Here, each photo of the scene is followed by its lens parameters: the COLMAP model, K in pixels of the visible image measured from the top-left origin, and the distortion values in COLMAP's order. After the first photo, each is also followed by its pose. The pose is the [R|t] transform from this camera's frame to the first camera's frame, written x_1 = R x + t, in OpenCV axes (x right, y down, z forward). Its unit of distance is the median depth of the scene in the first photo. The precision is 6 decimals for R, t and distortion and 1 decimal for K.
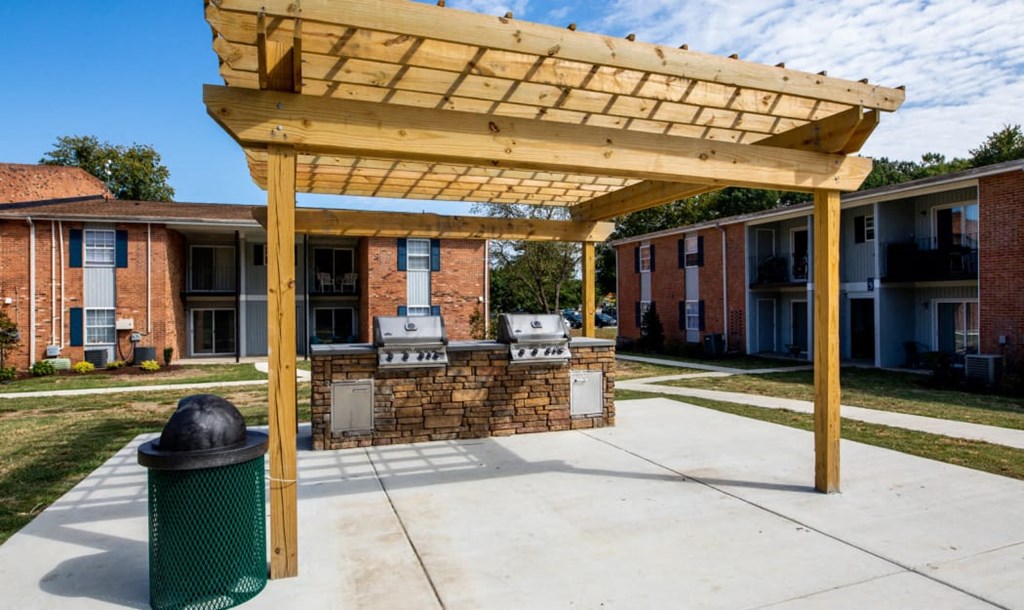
lens RADIAL K [[588.7, 0, 512.0], [0, 588.7, 305.0], [0, 0, 1]] dist [-0.026753, -0.000656]
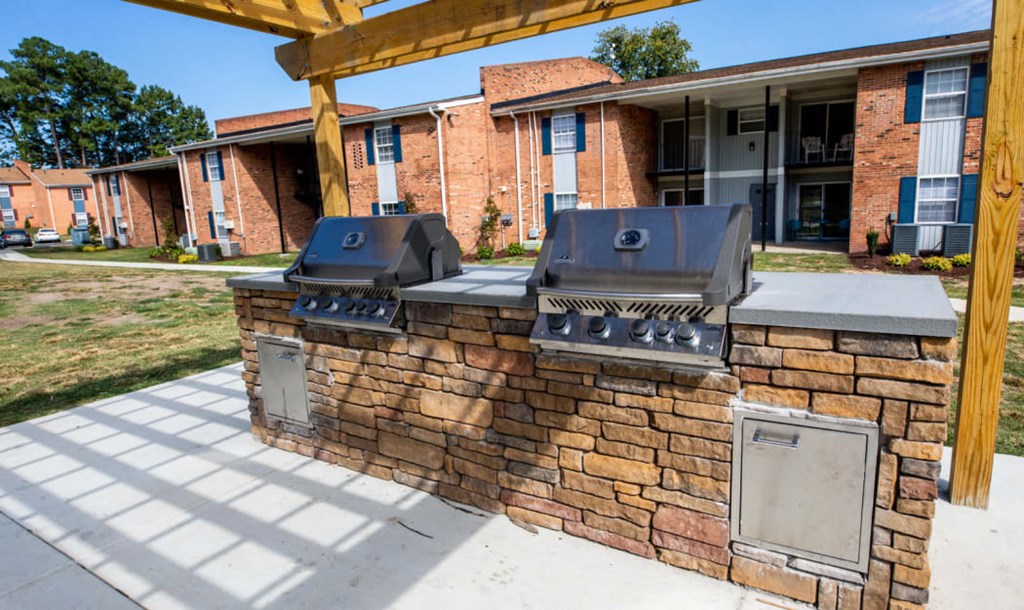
lens RADIAL K [[588.7, 0, 512.0], [0, 588.7, 305.0], [0, 0, 1]] dist [-0.026753, -0.000656]
pose [[0.604869, 0.122143, -0.786902, 0.093515], [0.044233, 0.981488, 0.186348, 0.001984], [0.795095, -0.147523, 0.588269, 0.274064]]
